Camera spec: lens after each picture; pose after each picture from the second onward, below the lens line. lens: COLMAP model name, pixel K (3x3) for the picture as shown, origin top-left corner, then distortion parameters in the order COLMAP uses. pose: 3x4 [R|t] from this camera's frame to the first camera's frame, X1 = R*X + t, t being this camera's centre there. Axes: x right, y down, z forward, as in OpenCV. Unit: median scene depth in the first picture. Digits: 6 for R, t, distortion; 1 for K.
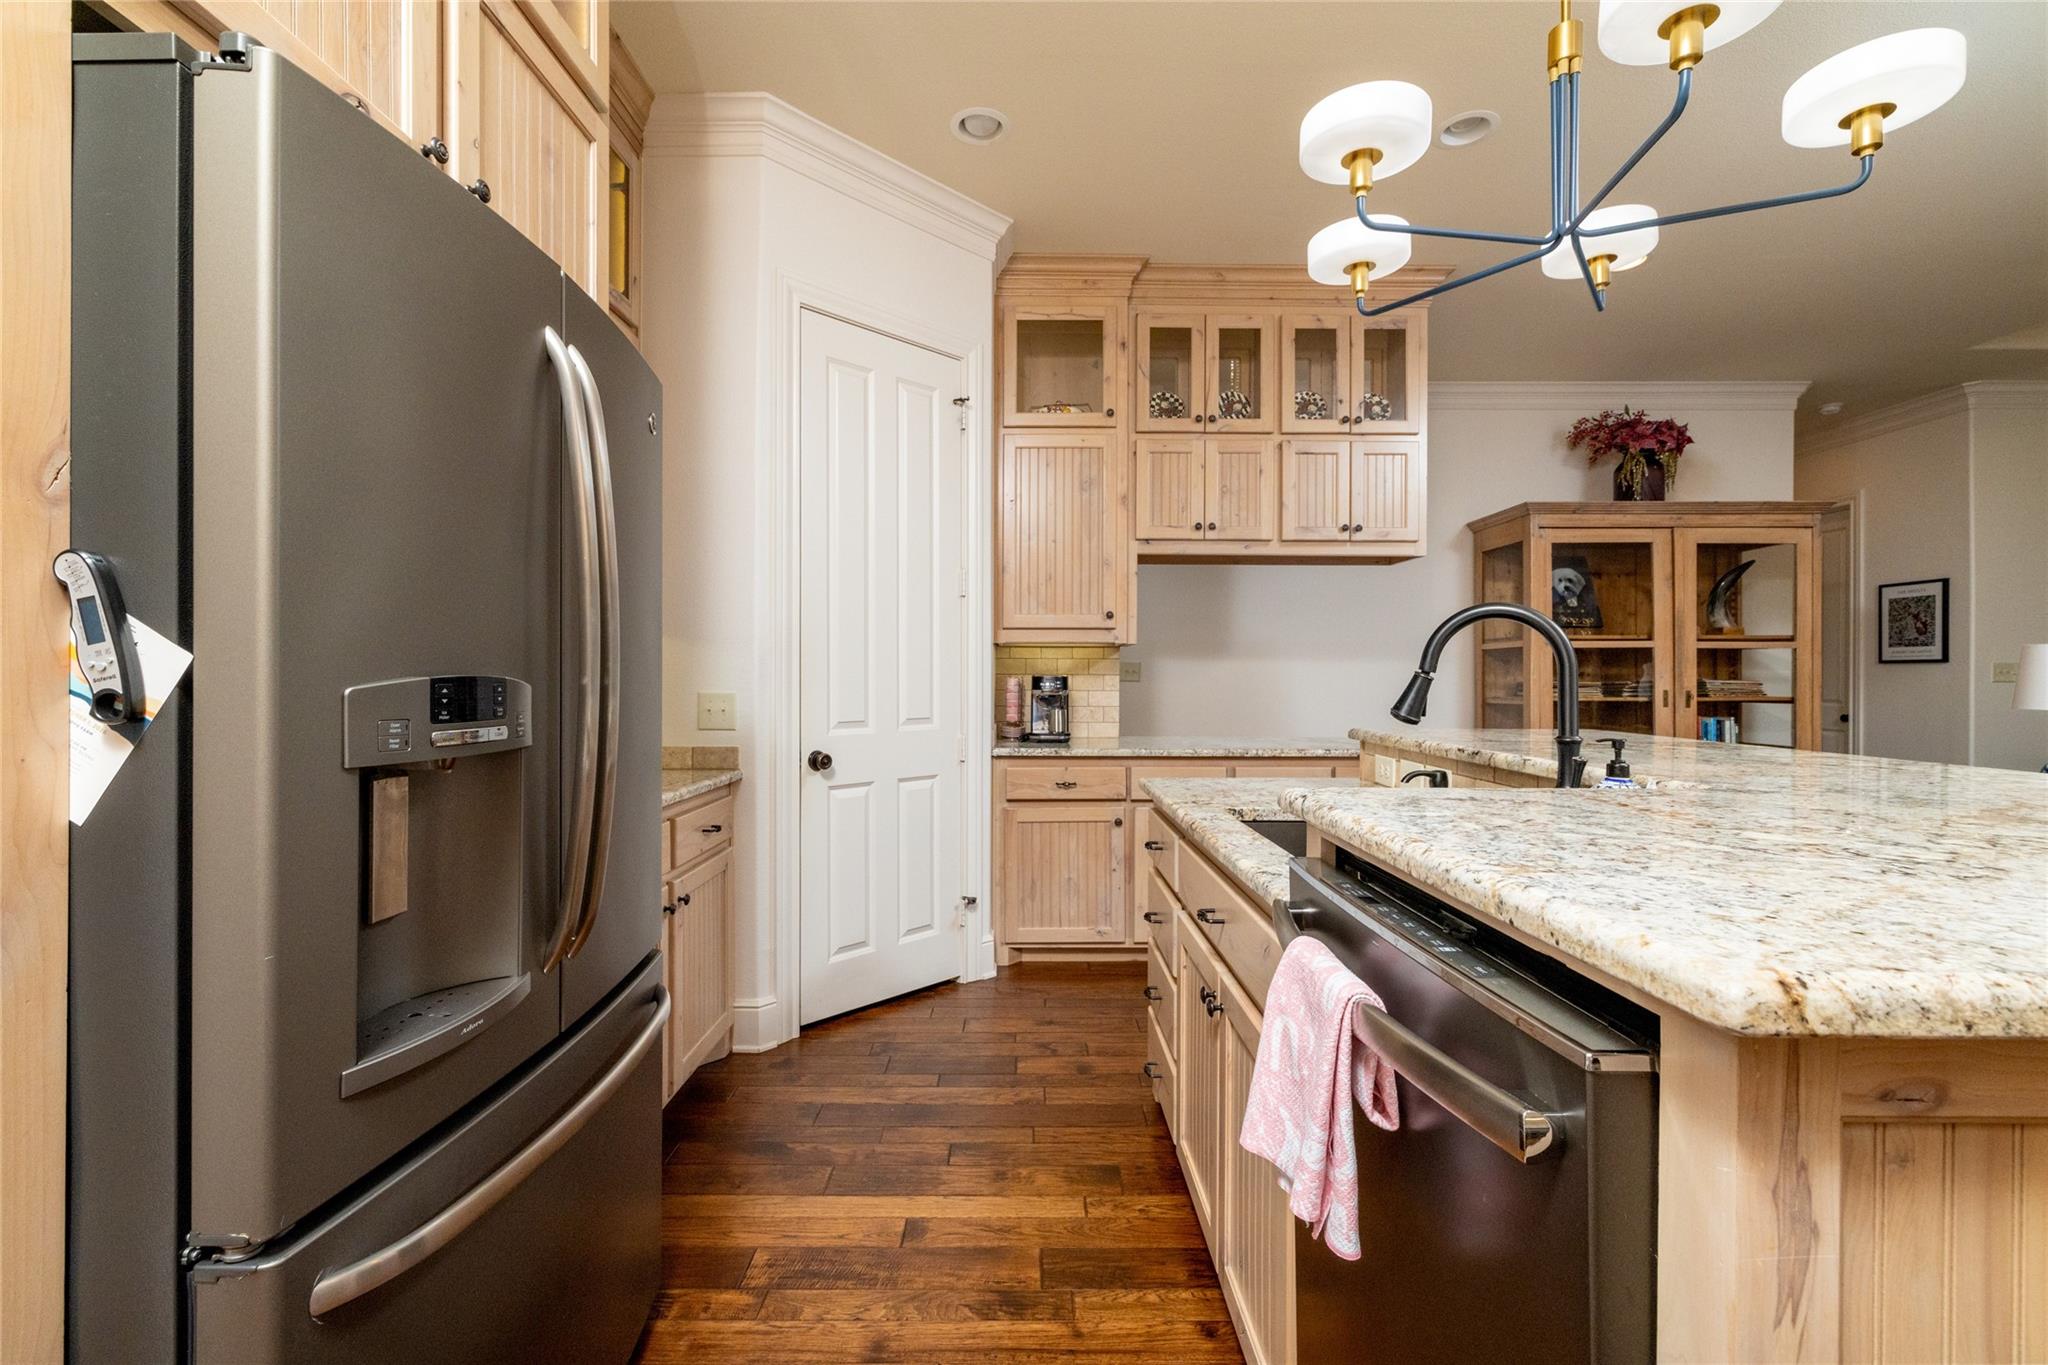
lens RADIAL K [[876.9, 0, 1018.5], [0, 876.9, 676.6], [0, 0, 1]] dist [-0.000894, 0.000031]
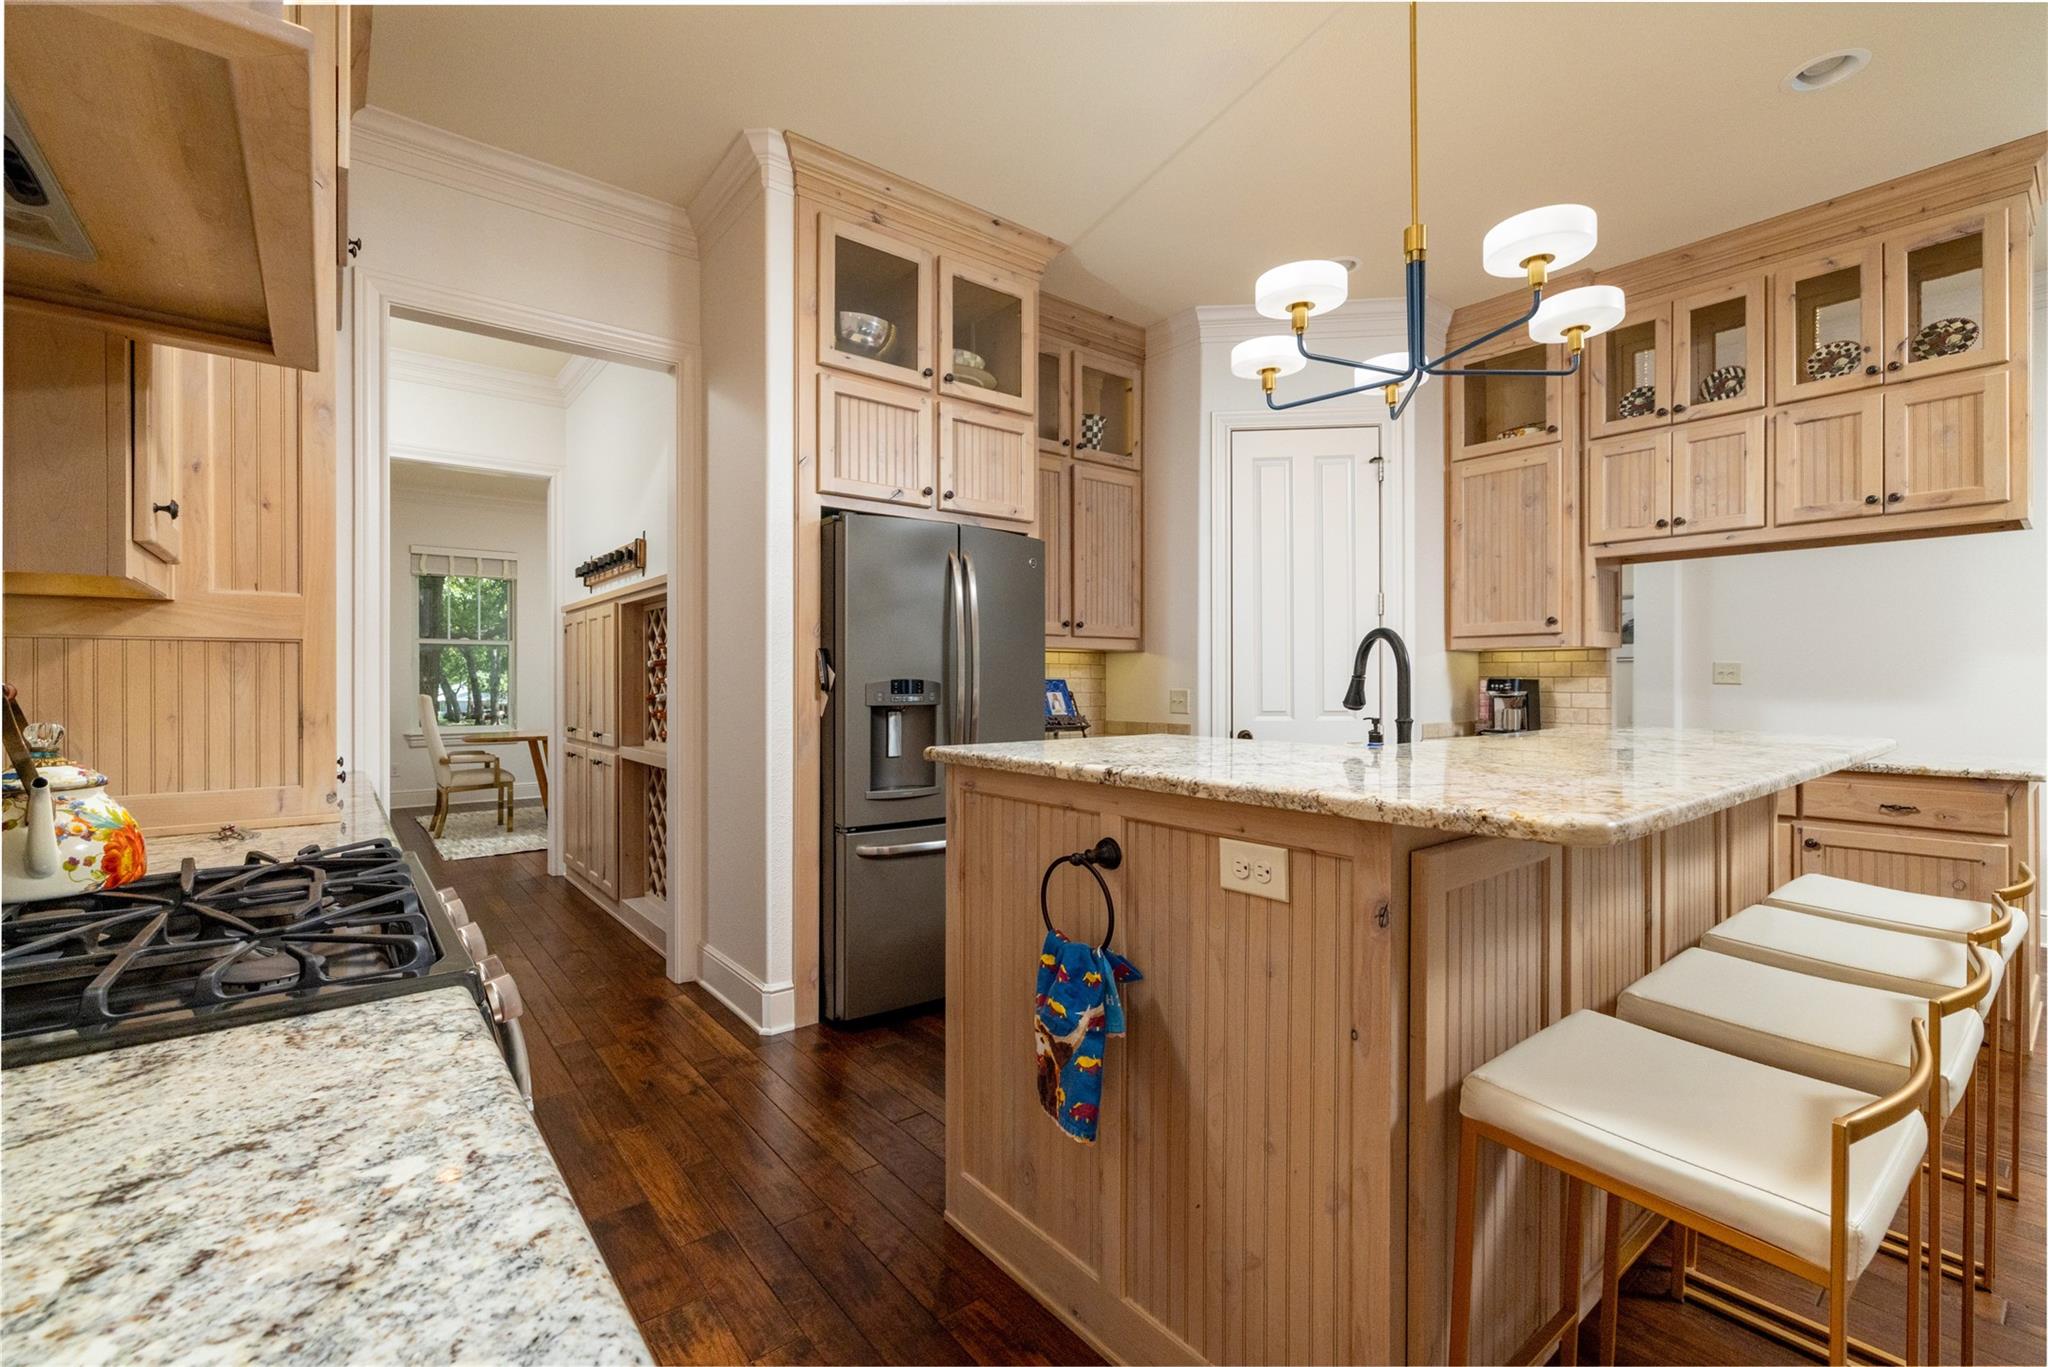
lens RADIAL K [[883.4, 0, 1020.1], [0, 883.4, 678.5], [0, 0, 1]] dist [-0.000915, 0.000536]
pose [[0.622488, -0.004339, -0.782618, 0.523769], [0.002753, 0.999991, -0.003354, 0.001300], [0.782625, -0.000067, 0.622494, -0.161110]]
